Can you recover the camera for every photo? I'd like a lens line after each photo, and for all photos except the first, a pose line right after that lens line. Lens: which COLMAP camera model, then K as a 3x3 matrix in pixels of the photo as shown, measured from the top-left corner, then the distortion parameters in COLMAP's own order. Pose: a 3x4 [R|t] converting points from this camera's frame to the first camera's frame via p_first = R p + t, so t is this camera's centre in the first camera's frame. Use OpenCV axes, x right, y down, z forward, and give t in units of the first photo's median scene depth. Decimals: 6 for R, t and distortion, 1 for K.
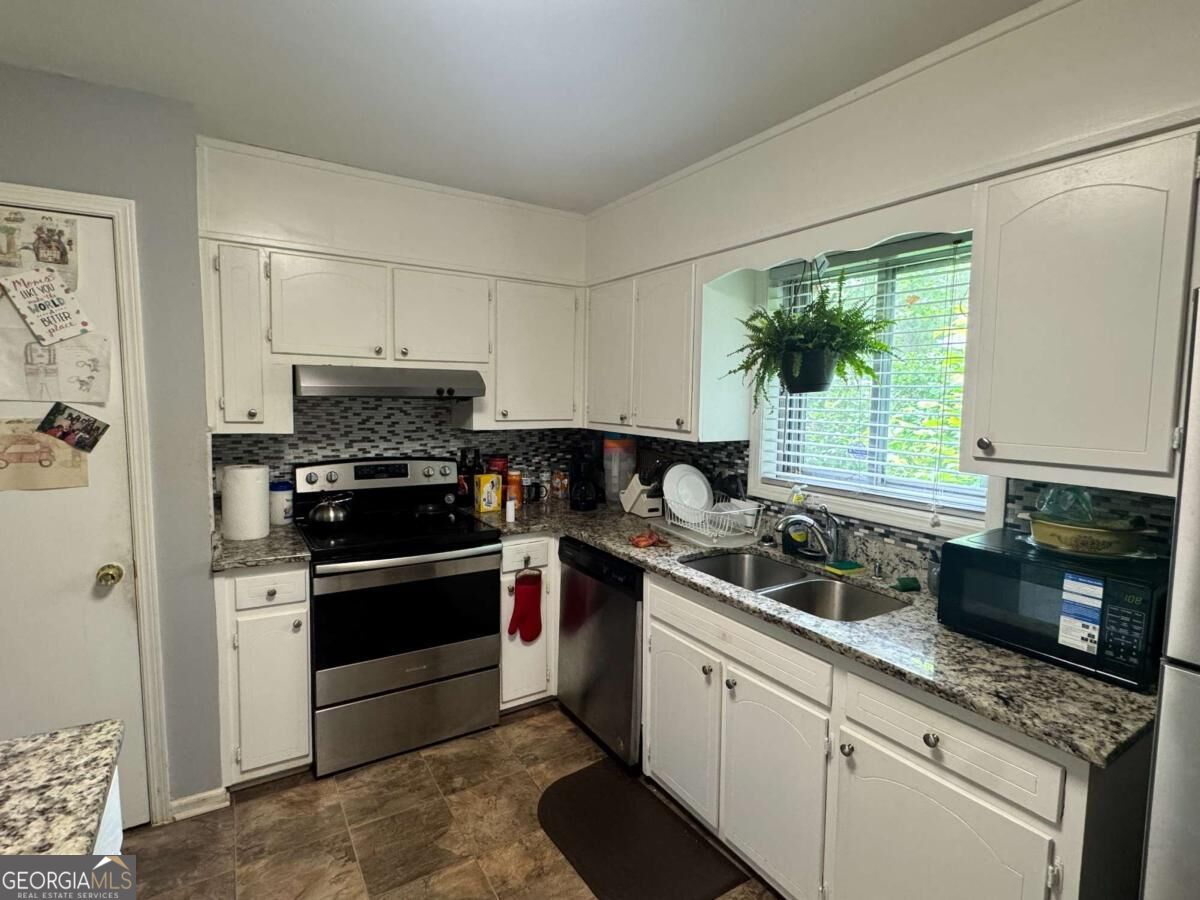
lens RADIAL K [[597.5, 0, 599.9], [0, 597.5, 446.8], [0, 0, 1]] dist [-0.001275, 0.000124]
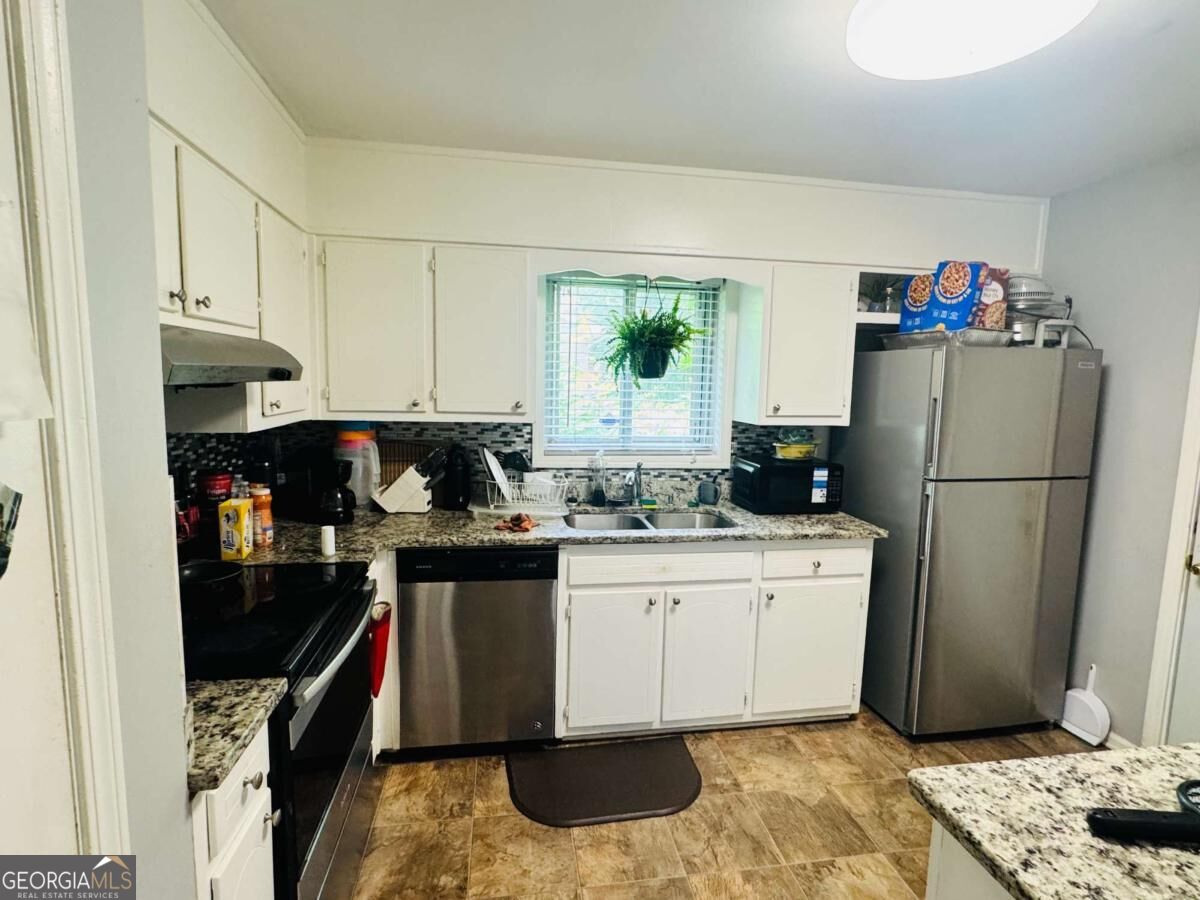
lens RADIAL K [[597.5, 0, 601.5], [0, 597.5, 448.5], [0, 0, 1]] dist [-0.001275, 0.000124]
pose [[0.392036, -0.113010, 0.912982, -0.944820], [0.067354, 0.993289, 0.094028, -0.067493], [-0.917481, 0.024631, 0.397016, 0.580586]]
